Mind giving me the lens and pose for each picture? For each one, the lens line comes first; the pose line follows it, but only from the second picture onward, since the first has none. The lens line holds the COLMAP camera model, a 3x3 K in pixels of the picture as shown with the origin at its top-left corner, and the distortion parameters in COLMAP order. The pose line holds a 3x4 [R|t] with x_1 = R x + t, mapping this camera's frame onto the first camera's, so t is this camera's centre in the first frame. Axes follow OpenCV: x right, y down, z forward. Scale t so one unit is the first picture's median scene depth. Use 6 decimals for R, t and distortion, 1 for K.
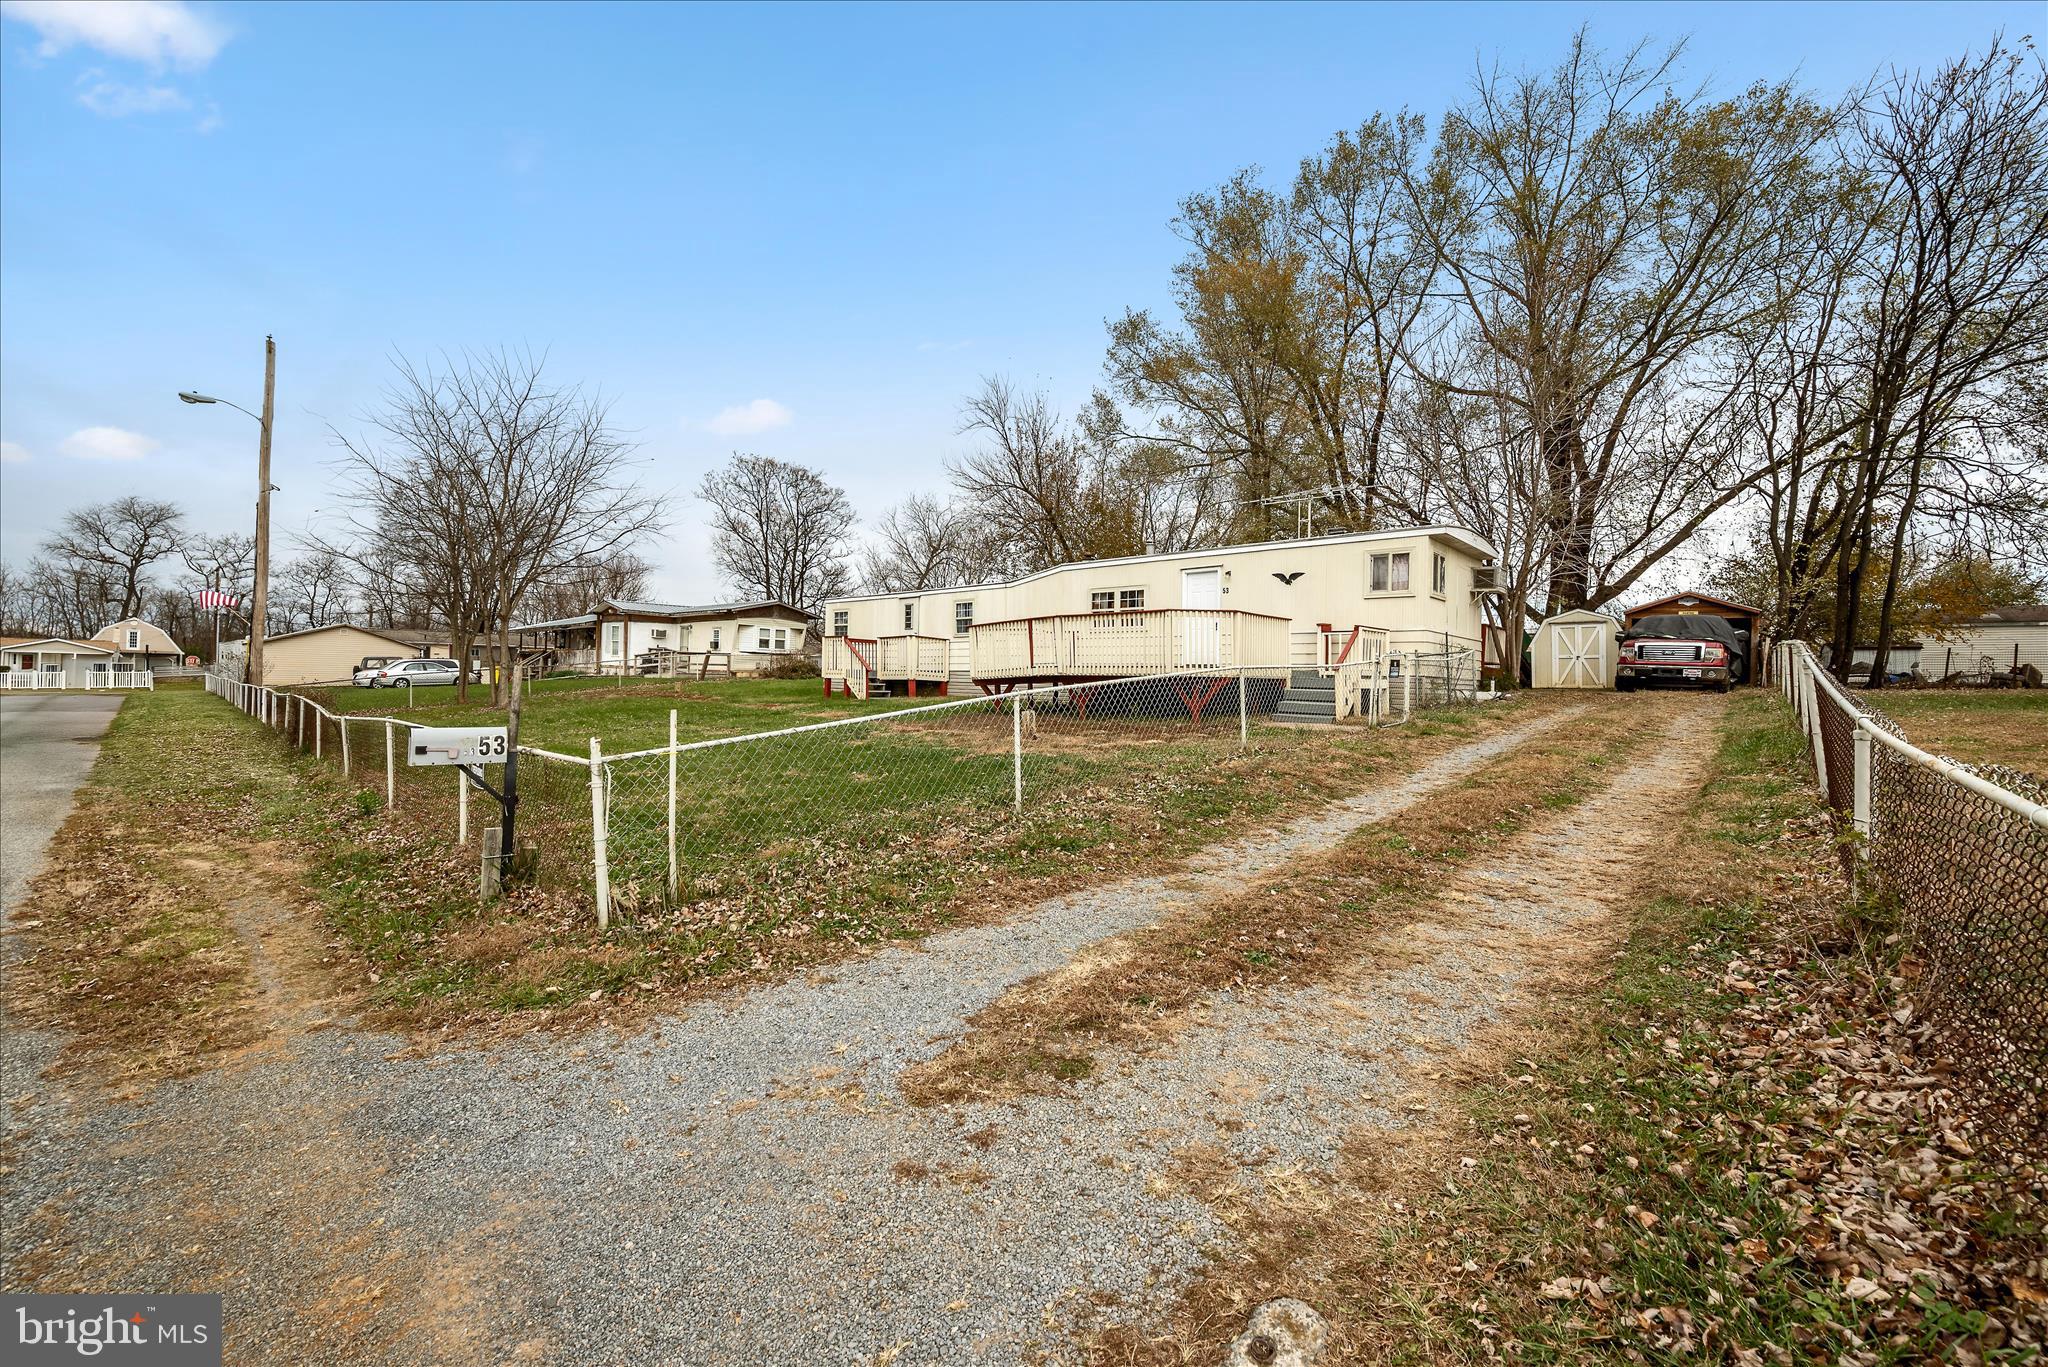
lens RADIAL K [[866.4, 0, 1024.0], [0, 866.4, 683.5], [0, 0, 1]] dist [-0.002286, -0.000073]
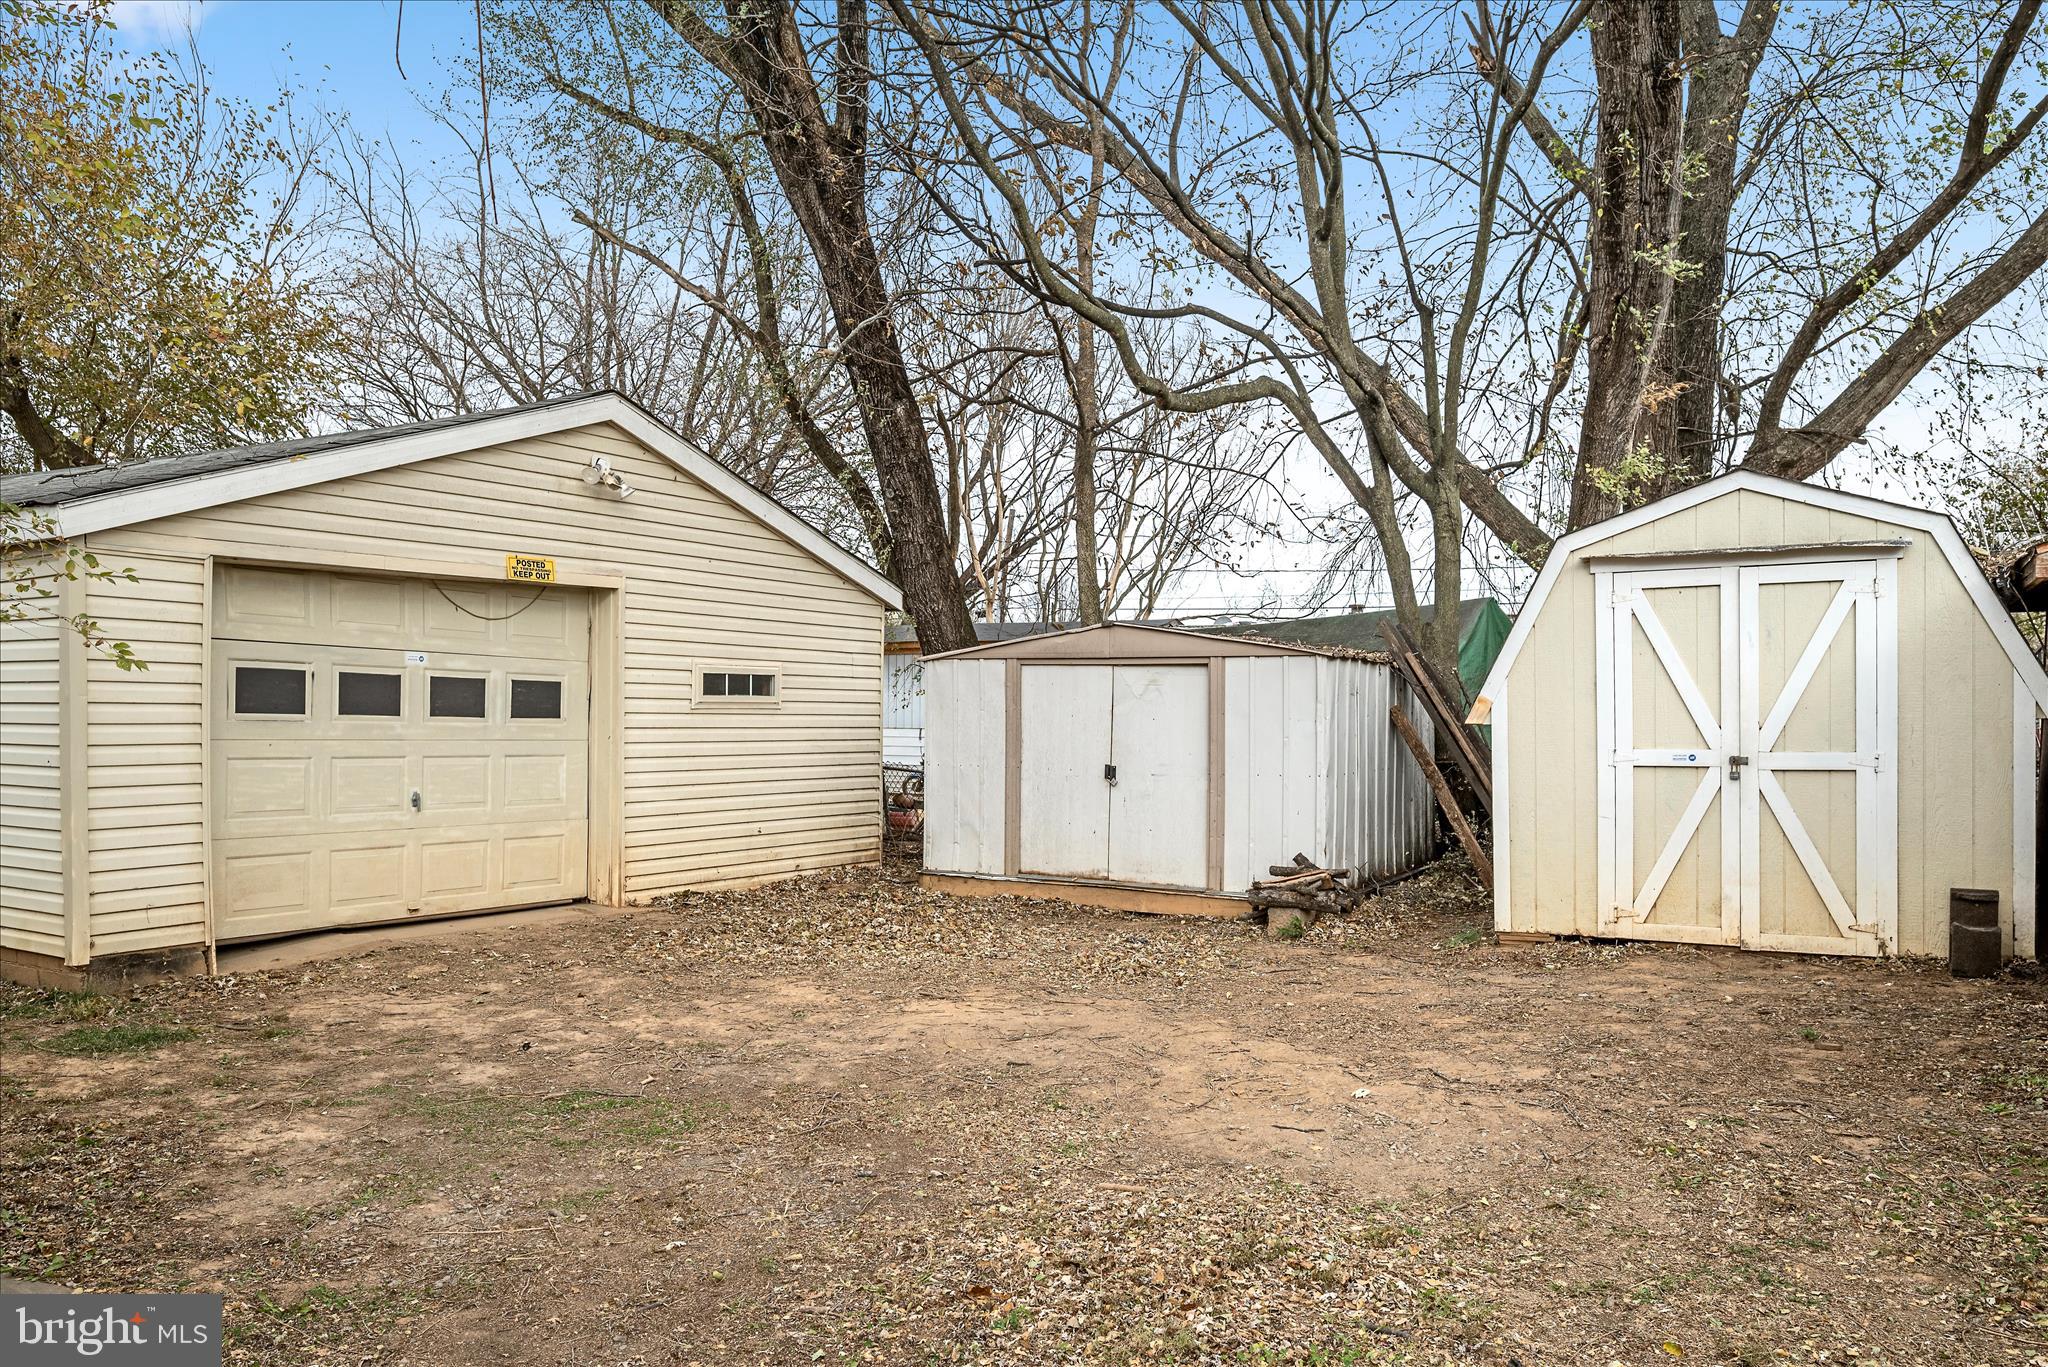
lens RADIAL K [[1484.7, 0, 1094.0], [0, 1484.7, 673.8], [0, 0, 1]] dist [-0.024134, -0.004874]
pose [[0.974809, 0.005030, 0.222984, 0.433211], [-0.002303, 0.999919, -0.012486, -0.040348], [-0.223029, 0.011658, 0.974742, 0.712375]]
